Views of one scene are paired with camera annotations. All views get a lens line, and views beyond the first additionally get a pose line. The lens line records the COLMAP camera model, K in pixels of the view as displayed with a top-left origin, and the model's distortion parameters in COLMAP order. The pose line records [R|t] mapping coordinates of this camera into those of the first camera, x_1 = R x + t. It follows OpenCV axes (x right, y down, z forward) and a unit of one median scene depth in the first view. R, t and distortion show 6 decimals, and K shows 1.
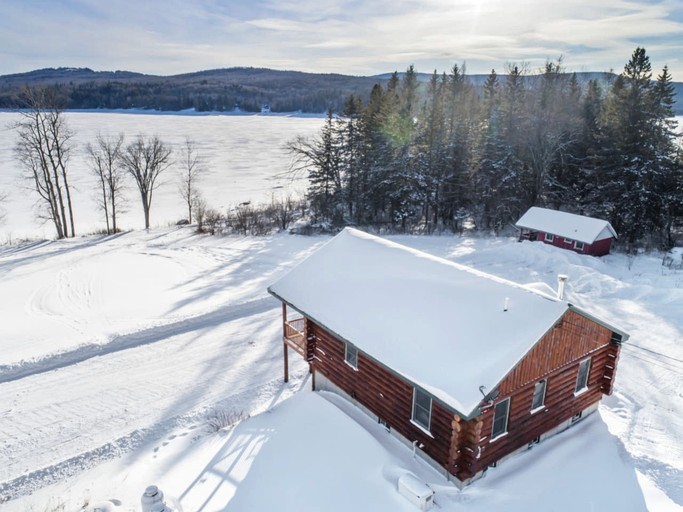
lens RADIAL K [[528.5, 0, 339.1], [0, 528.5, 253.5], [0, 0, 1]] dist [-0.036172, 0.019652]
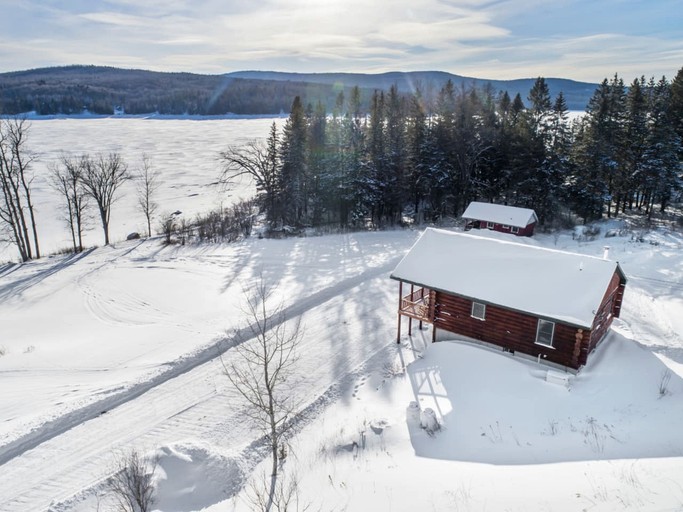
lens RADIAL K [[528.5, 0, 341.7], [0, 528.5, 260.3], [0, 0, 1]] dist [-0.036172, 0.019652]
pose [[0.960748, -0.087166, 0.263374, -0.221555], [0.082715, 0.996181, 0.027964, -0.008405], [-0.264805, -0.005082, 0.964288, -0.107792]]
